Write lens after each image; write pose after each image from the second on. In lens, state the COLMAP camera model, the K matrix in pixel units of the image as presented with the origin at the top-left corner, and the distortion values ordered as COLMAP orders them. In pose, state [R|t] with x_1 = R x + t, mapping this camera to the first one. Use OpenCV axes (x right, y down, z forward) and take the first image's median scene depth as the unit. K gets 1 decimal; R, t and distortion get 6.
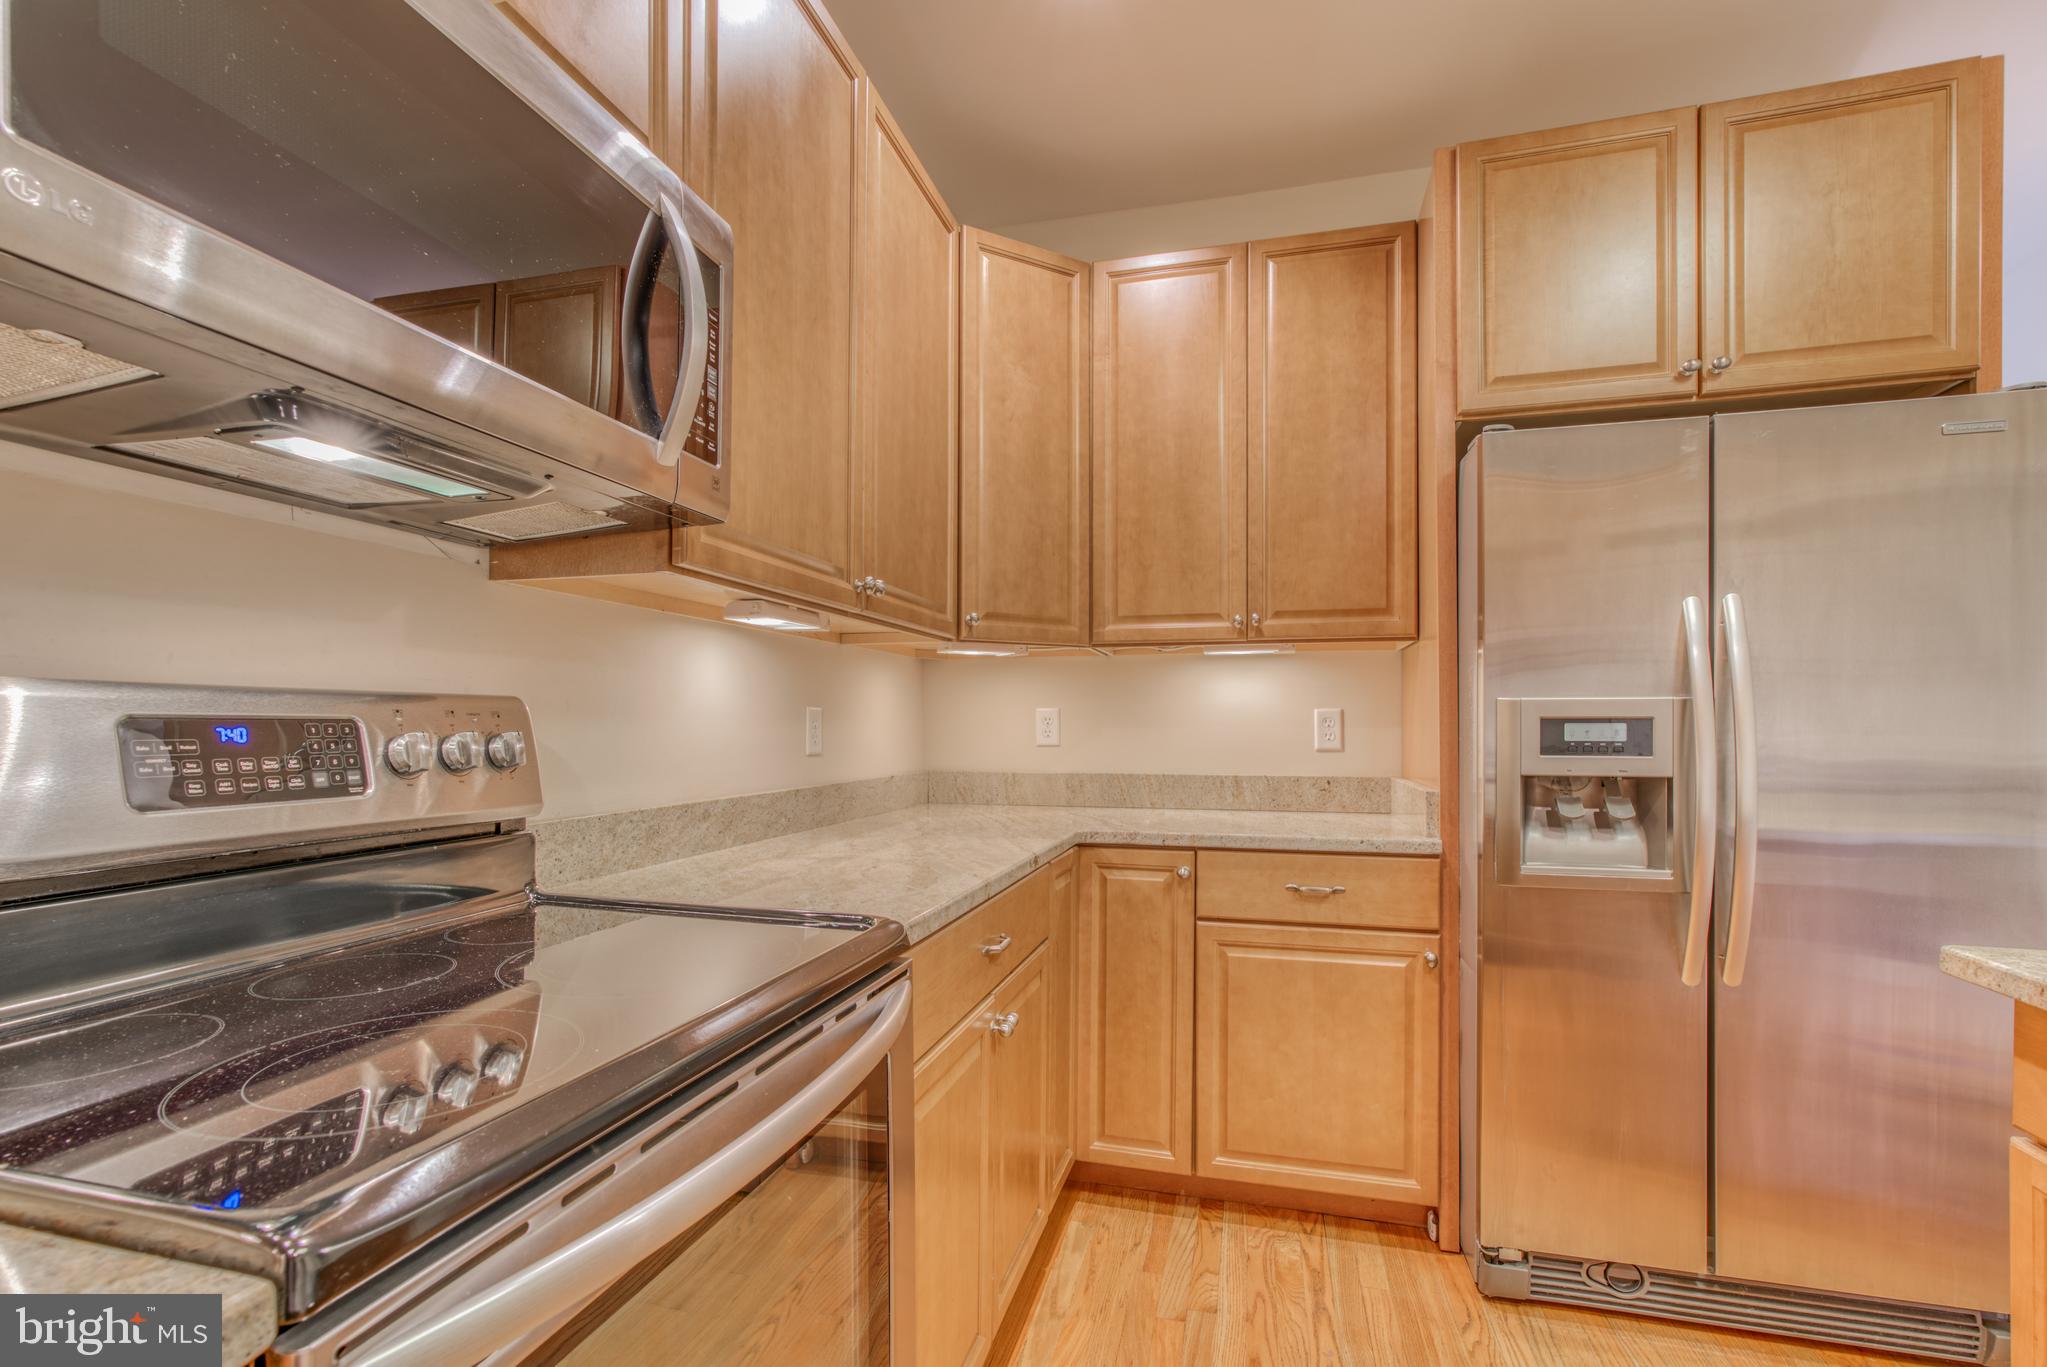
lens RADIAL K [[922.7, 0, 1014.4], [0, 922.7, 721.0], [0, 0, 1]] dist [-0.016187, 0.013919]
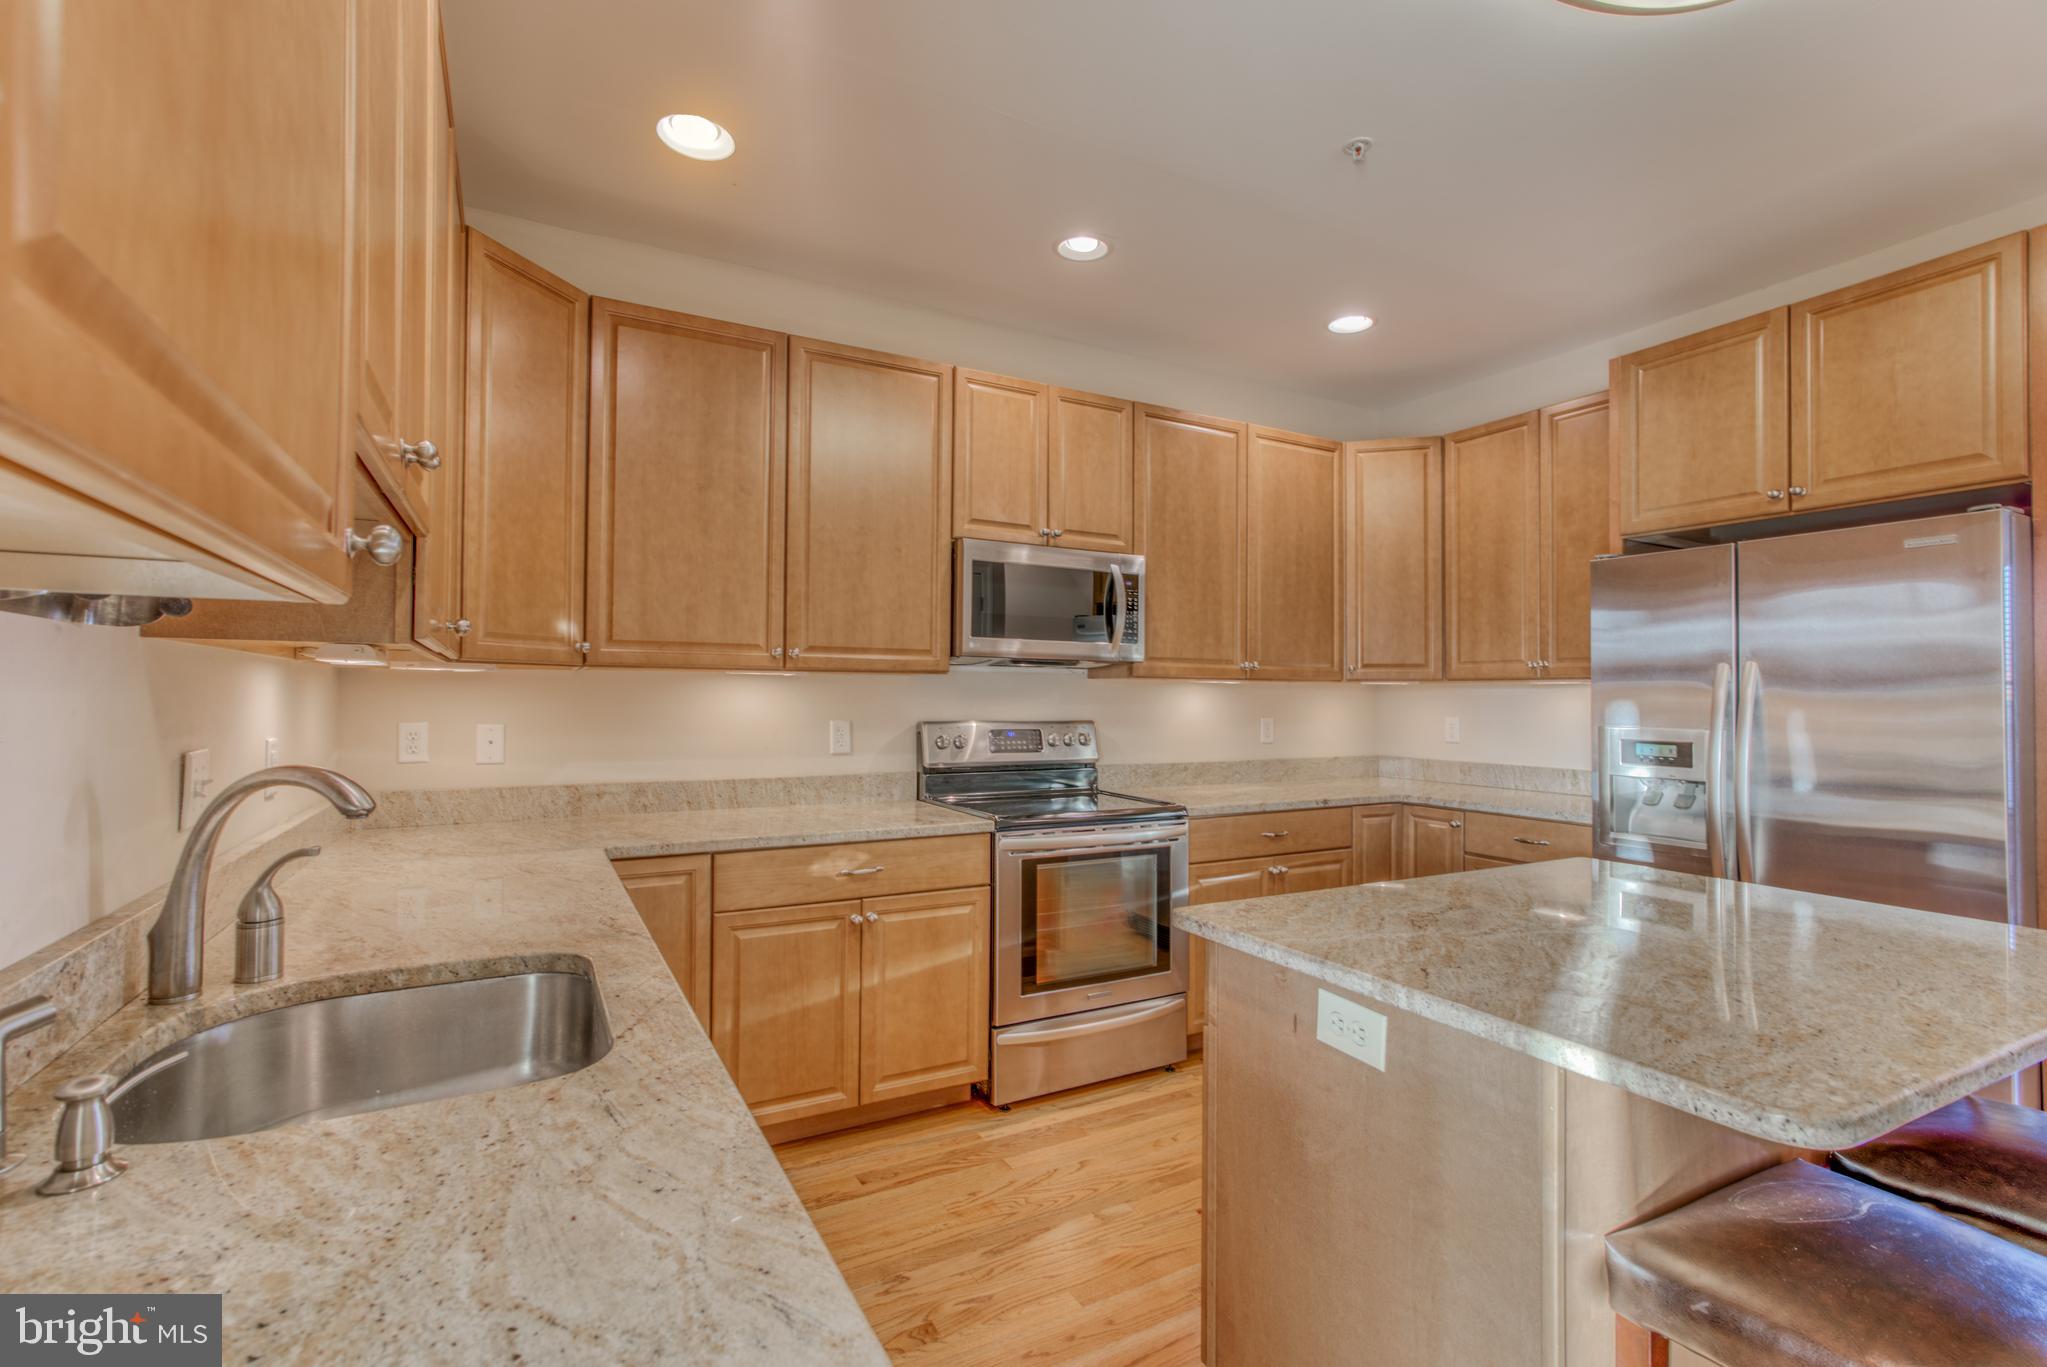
lens RADIAL K [[922.7, 0, 1010.9], [0, 922.7, 679.4], [0, 0, 1]] dist [-0.016187, 0.013919]
pose [[0.694063, -0.008433, -0.719865, 0.884319], [-0.005727, 0.999835, -0.017234, -0.067302], [0.719891, 0.016084, 0.693901, -0.772149]]
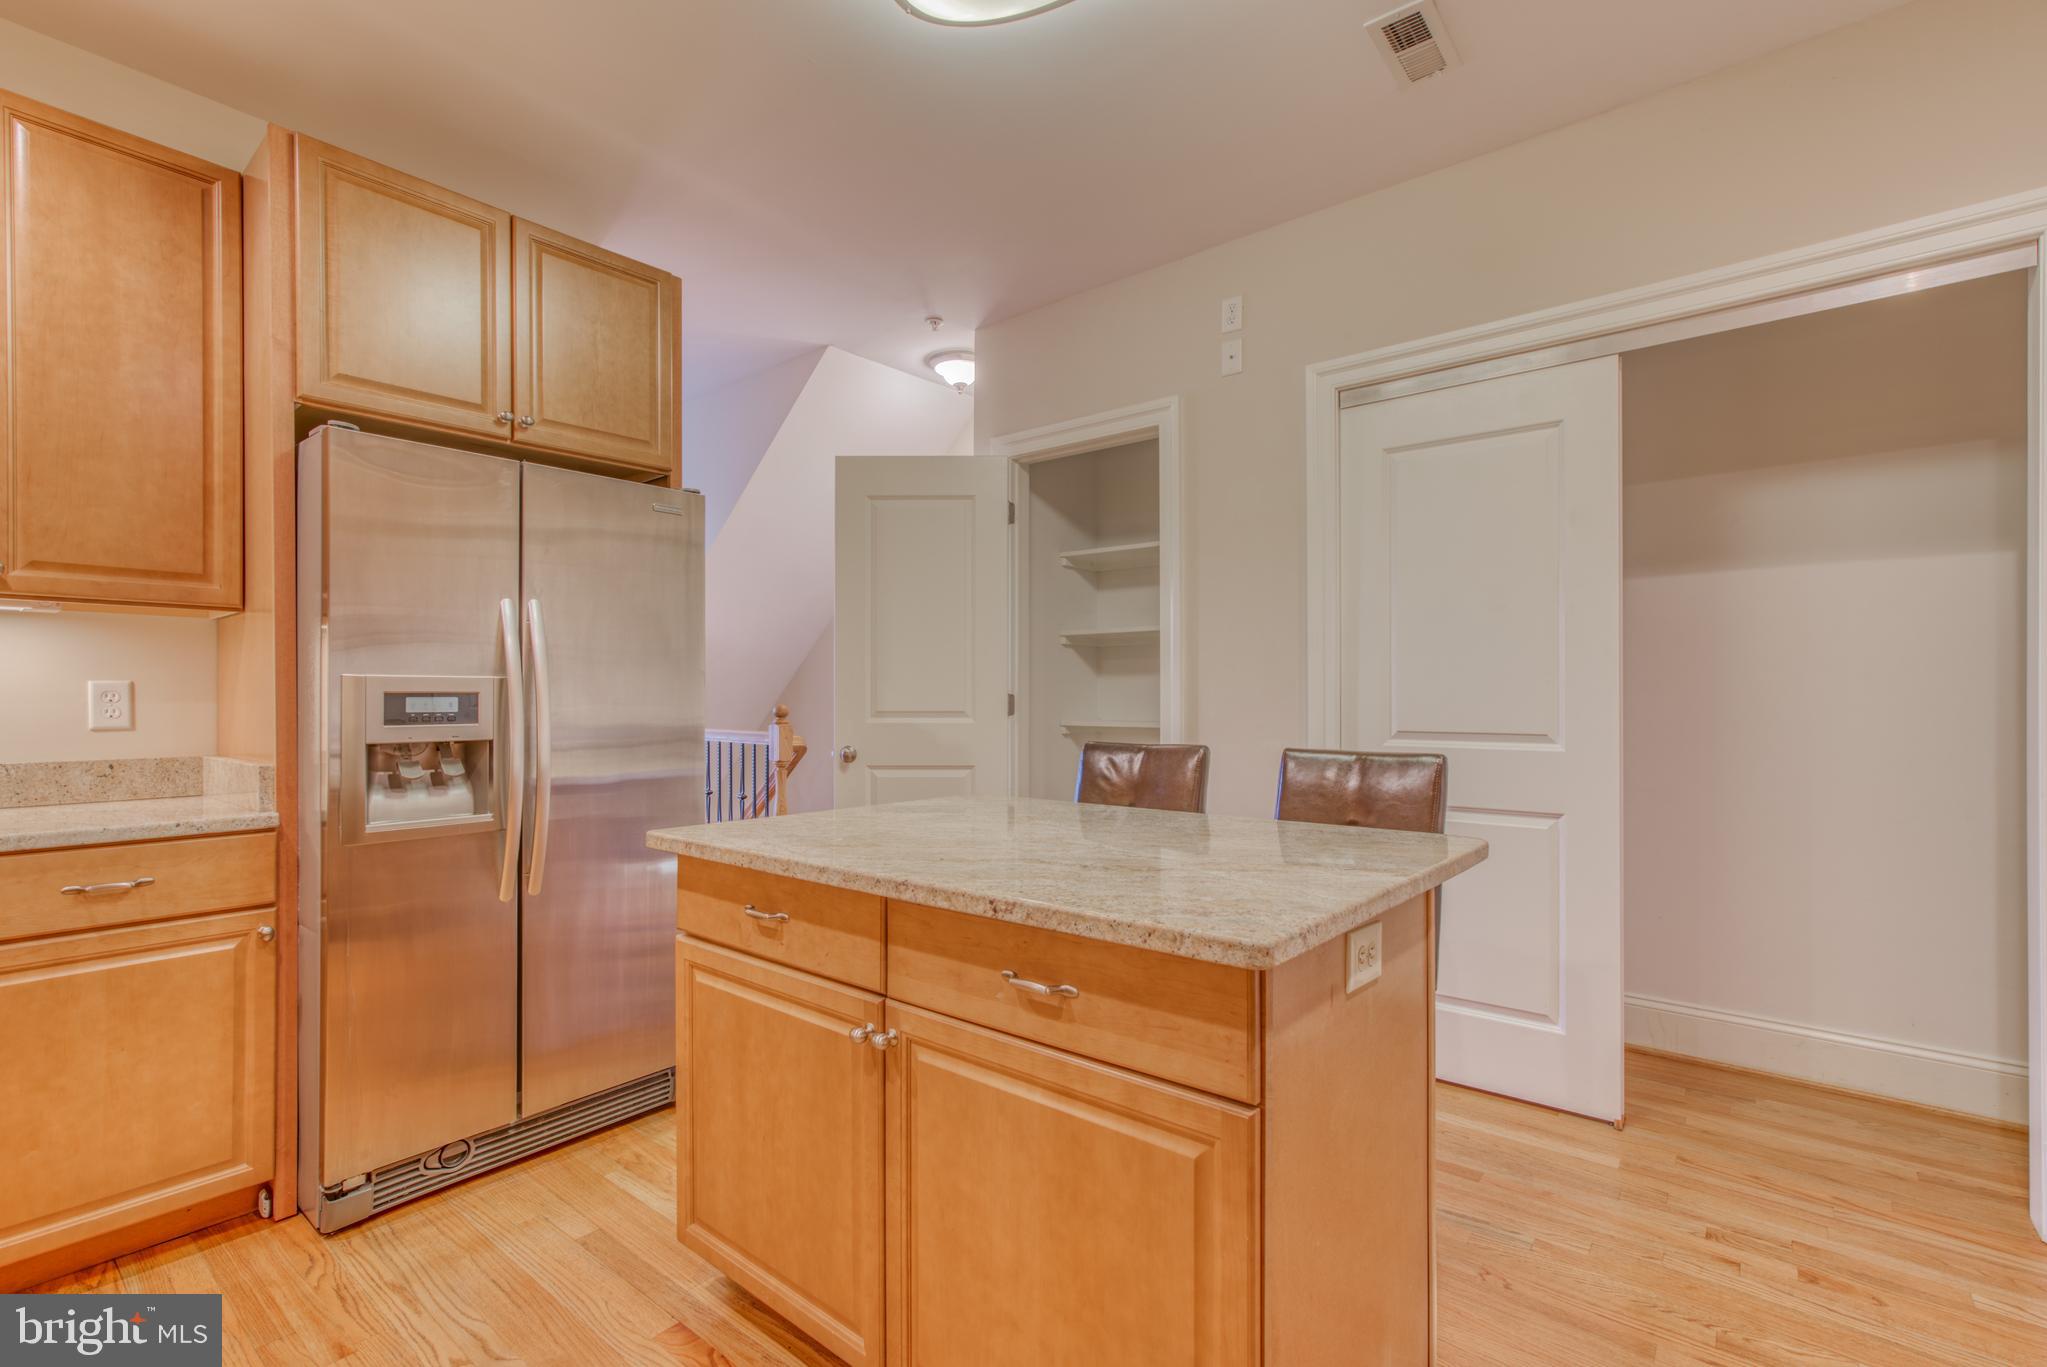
lens RADIAL K [[922.7, 0, 1019.5], [0, 922.7, 693.1], [0, 0, 1]] dist [-0.016187, 0.013919]
pose [[0.399668, 0.004669, 0.916648, -0.136343], [0.000097, 0.999987, -0.005136, 0.003179], [-0.916660, 0.002142, 0.399662, -0.150880]]
